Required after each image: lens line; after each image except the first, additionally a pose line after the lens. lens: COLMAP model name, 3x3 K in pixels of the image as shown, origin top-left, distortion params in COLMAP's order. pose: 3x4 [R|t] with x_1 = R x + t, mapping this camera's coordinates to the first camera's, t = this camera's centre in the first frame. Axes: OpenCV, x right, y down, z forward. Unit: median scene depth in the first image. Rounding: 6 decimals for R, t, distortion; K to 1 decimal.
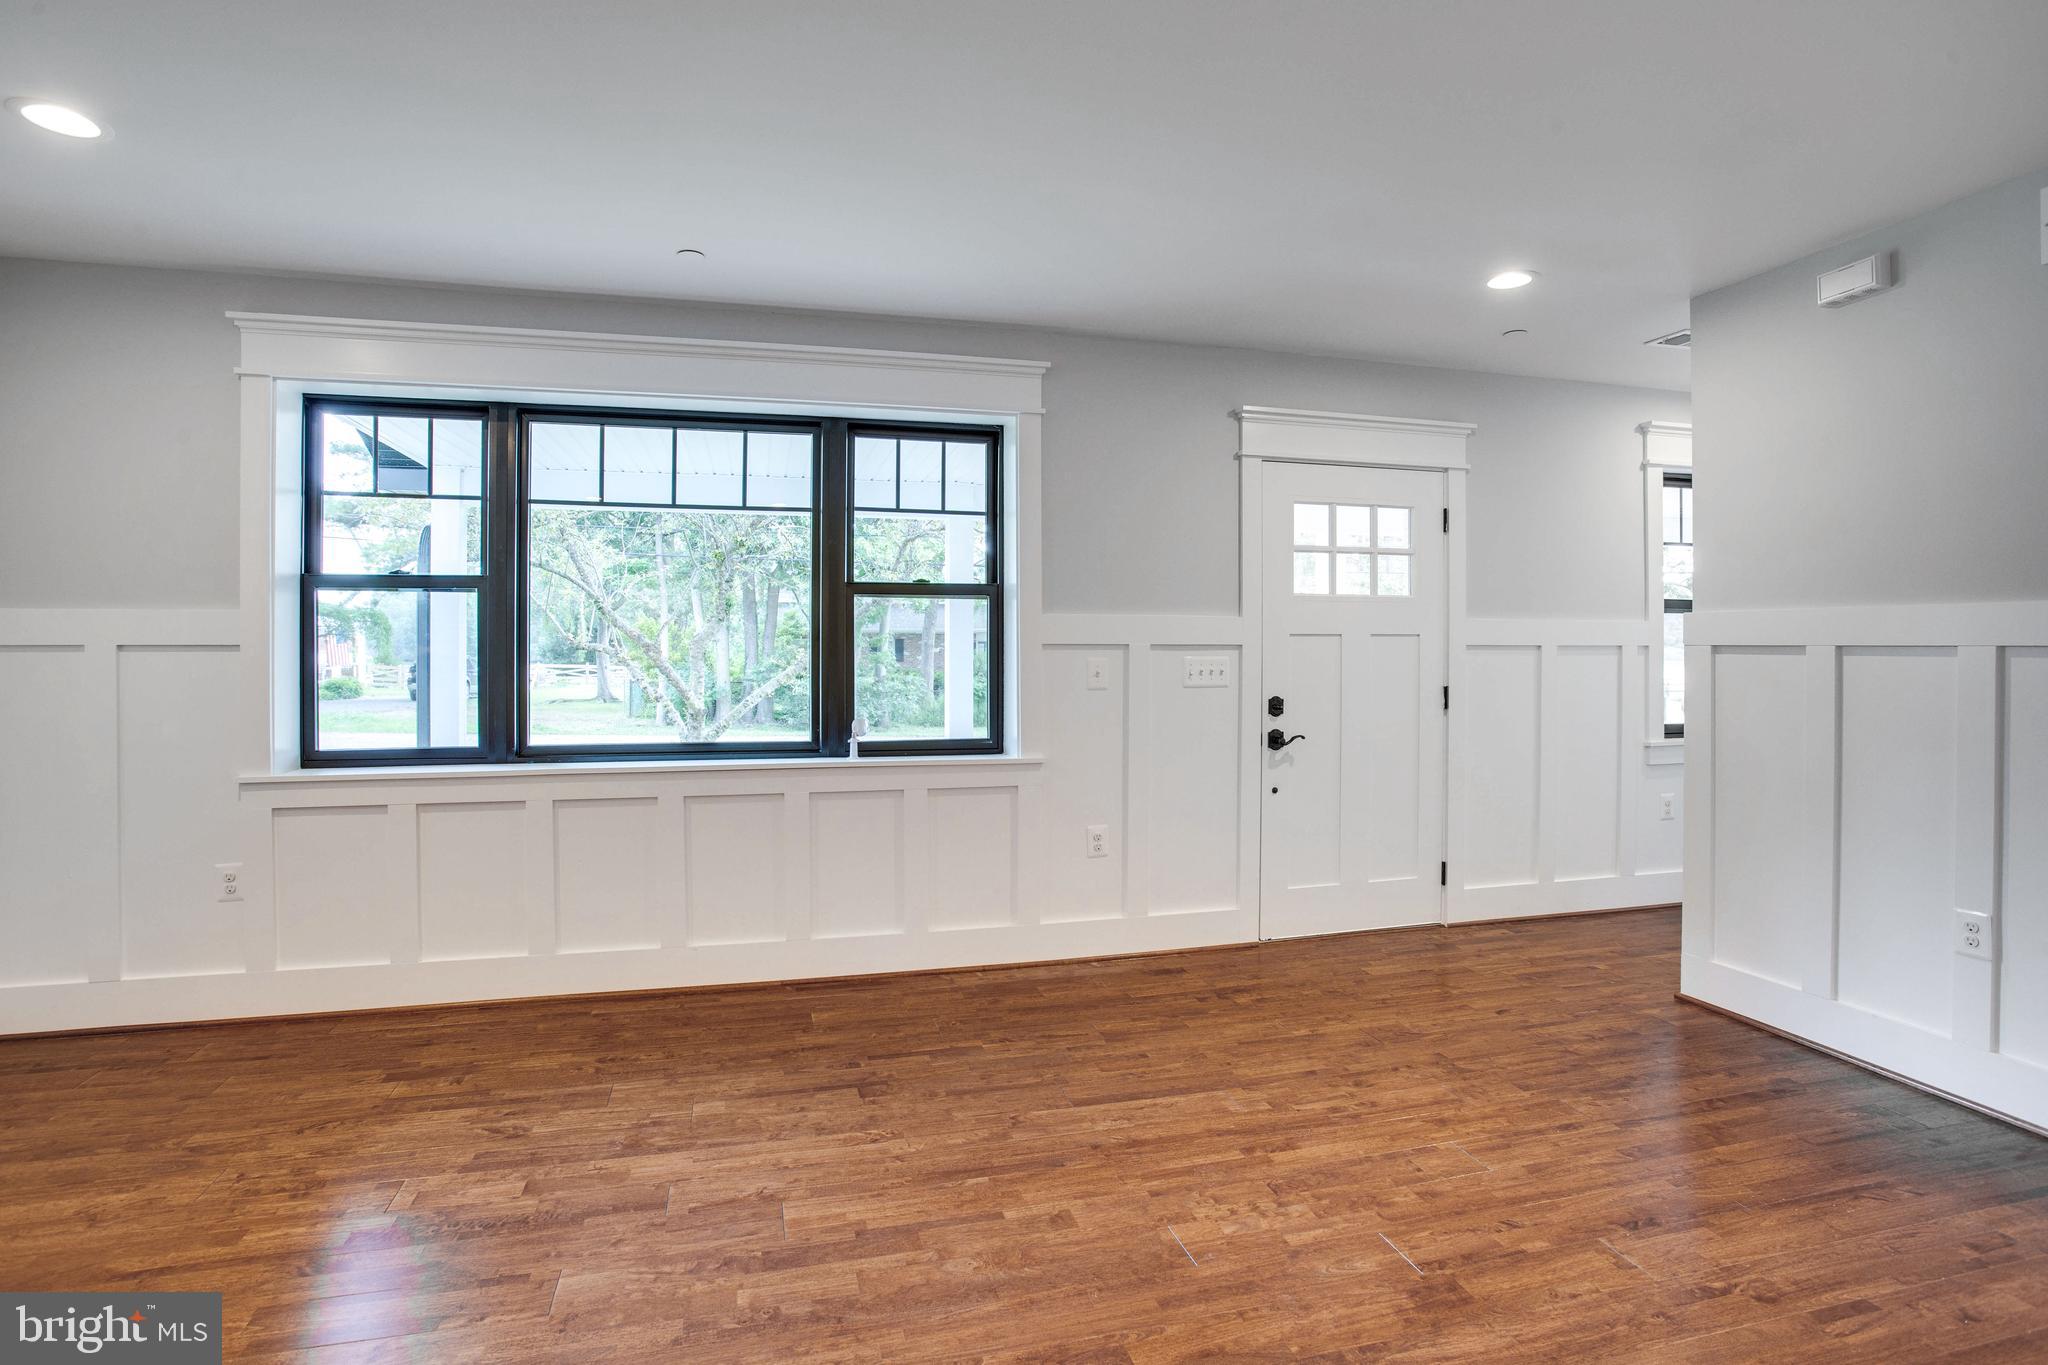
lens RADIAL K [[1019.0, 0, 1002.3], [0, 1019.0, 654.4], [0, 0, 1]] dist [-0.075331, 0.031032]
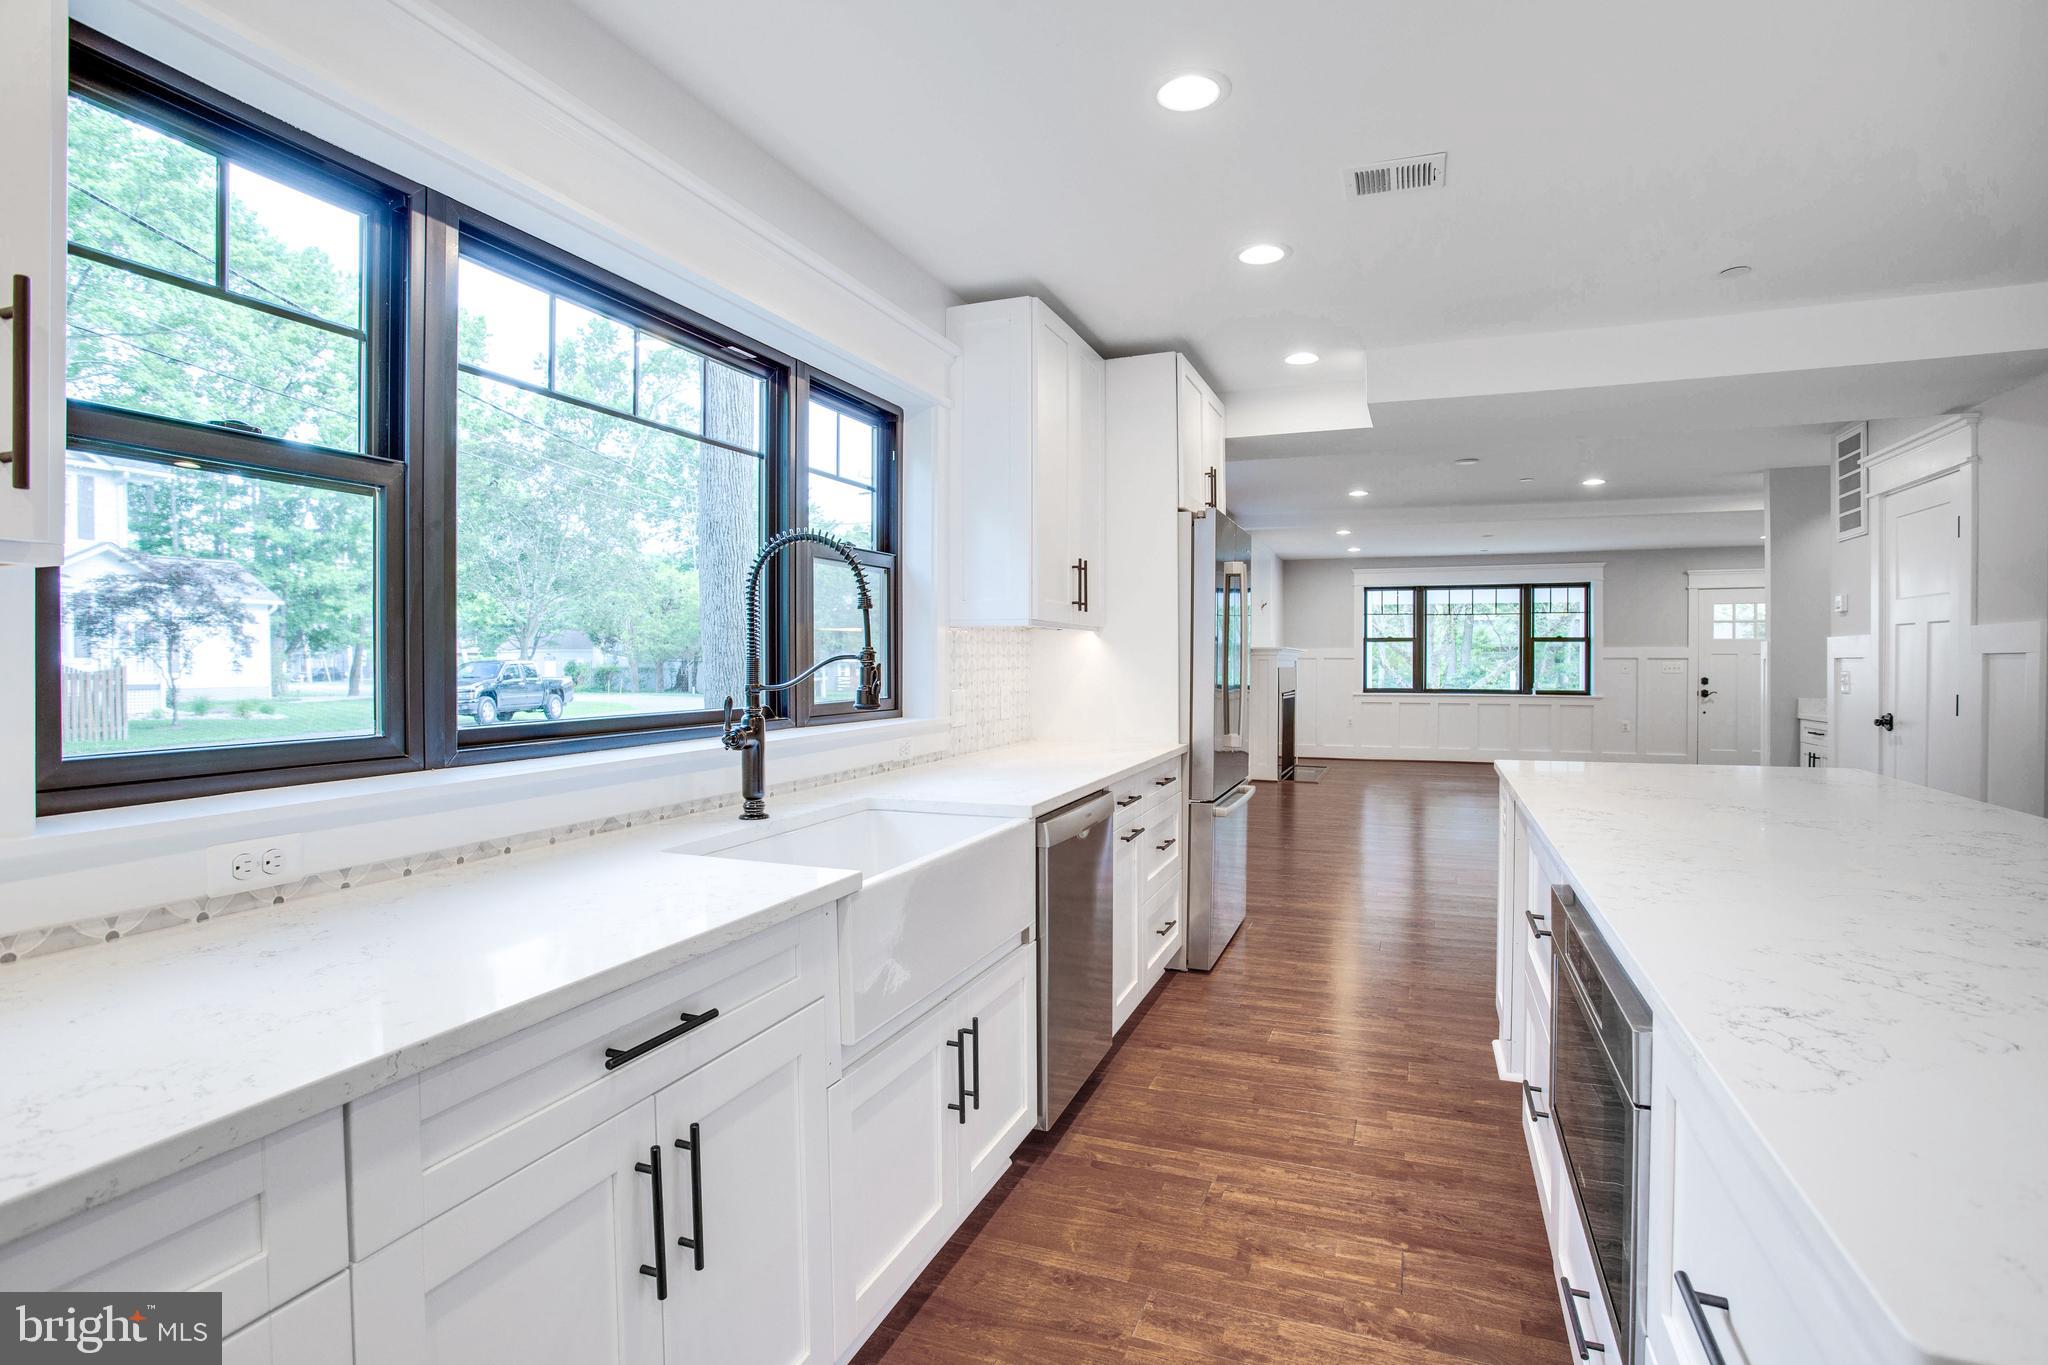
lens RADIAL K [[1003.7, 0, 1012.0], [0, 1003.7, 669.6], [0, 0, 1]] dist [-0.075326, 0.033038]
pose [[0.803128, 0.006424, -0.595773, 0.360840], [-0.004613, 0.999979, 0.004565, 0.019135], [0.595789, -0.000918, 0.803140, -2.333156]]
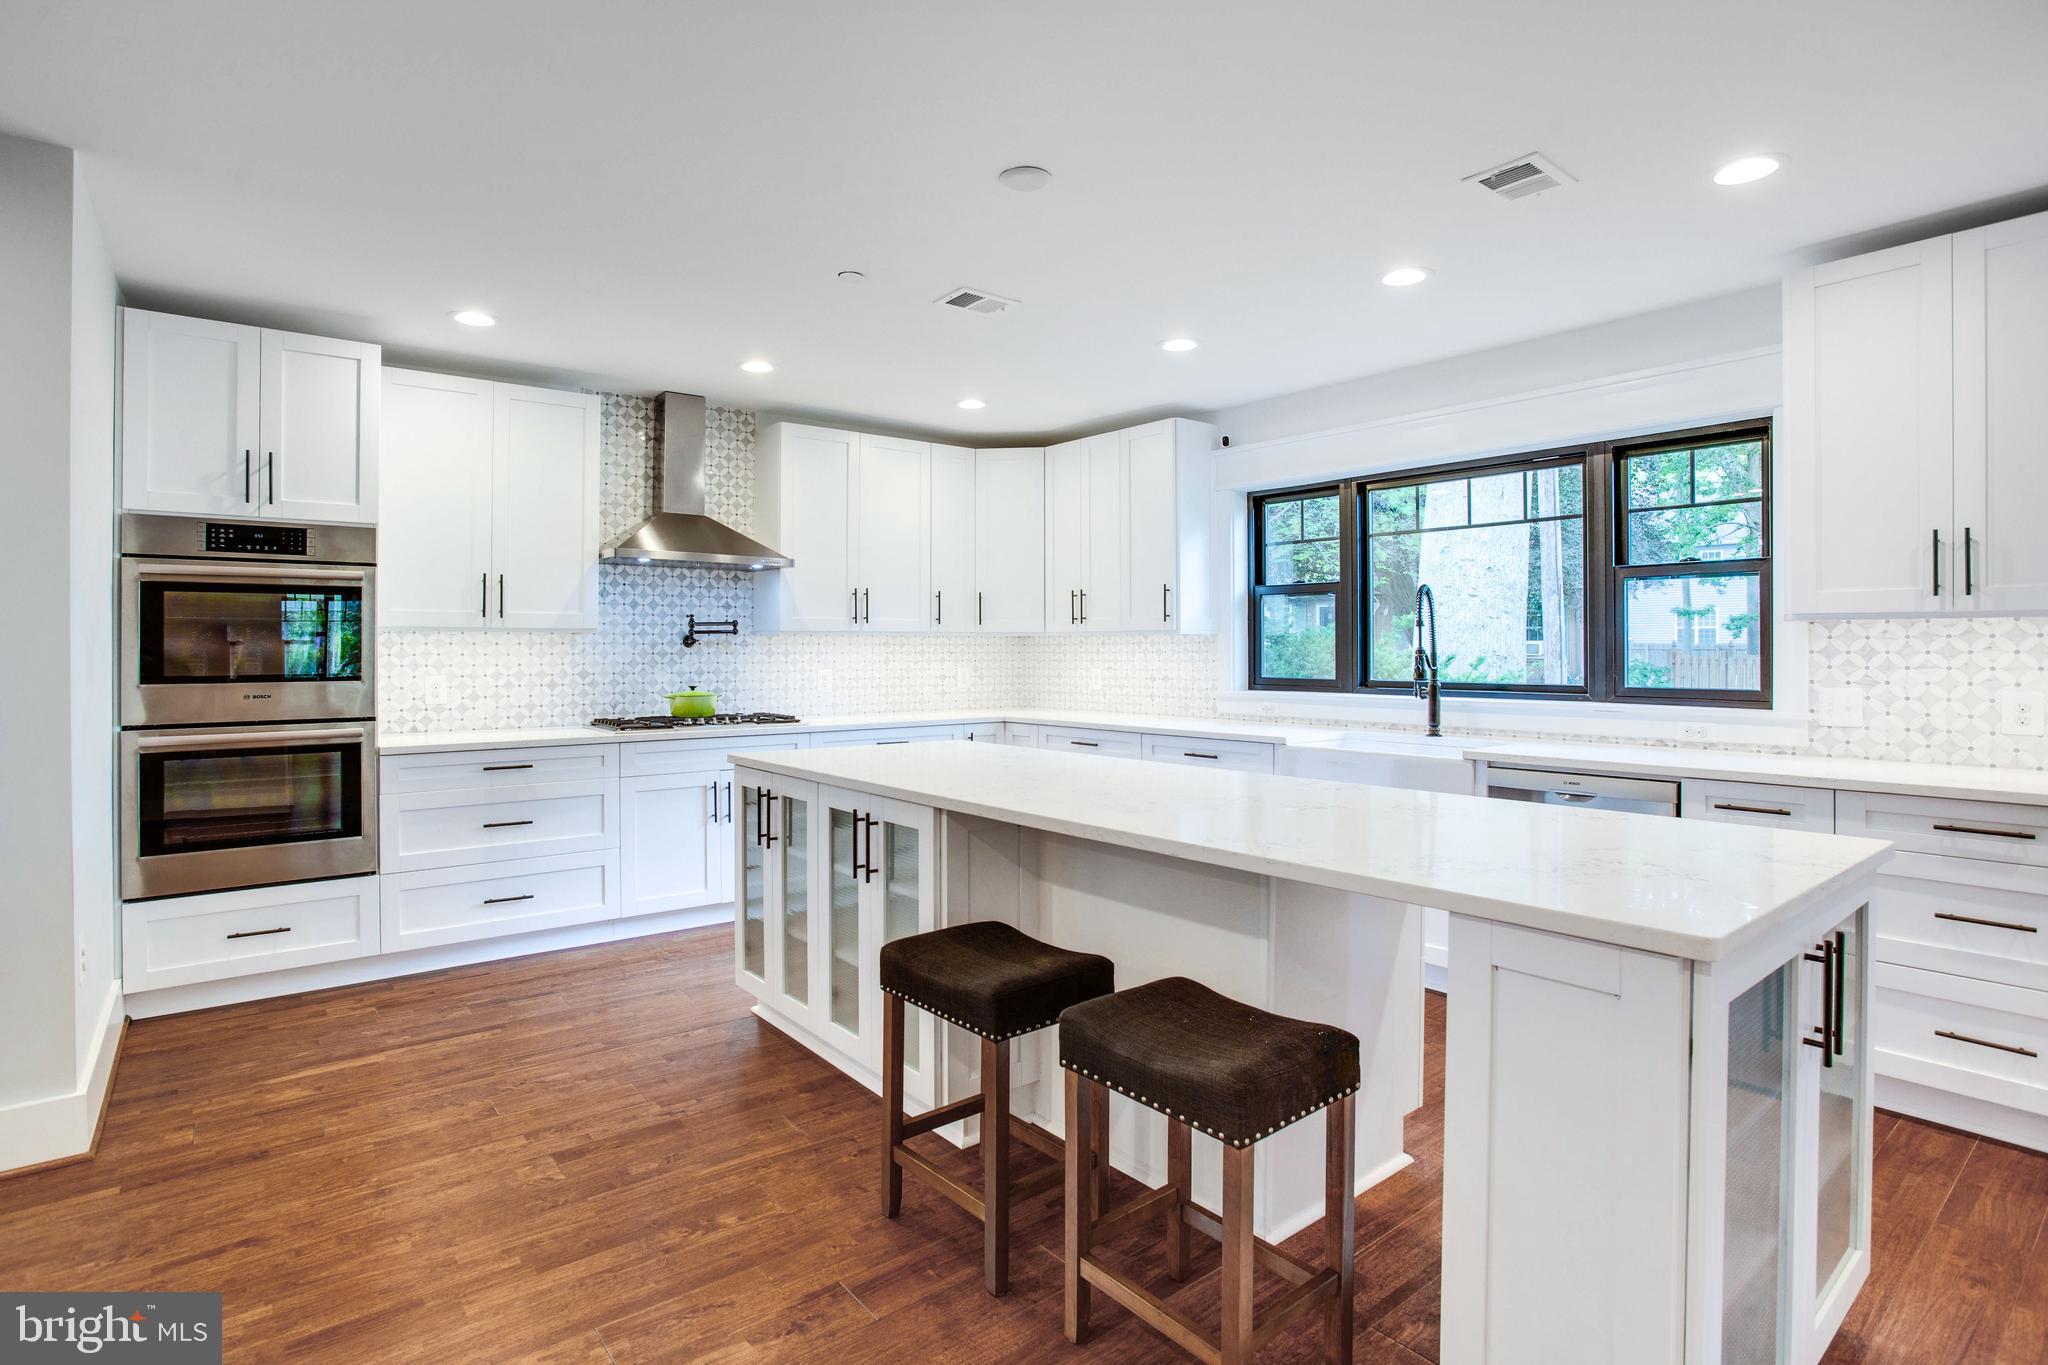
lens RADIAL K [[1014.9, 0, 997.2], [0, 1014.9, 647.6], [0, 0, 1]] dist [-0.068466, 0.033088]
pose [[-0.917112, 0.000535, -0.398630, 0.763607], [-0.003092, 0.999959, 0.008455, 0.003094], [0.398618, 0.008986, -0.917073, -1.192244]]
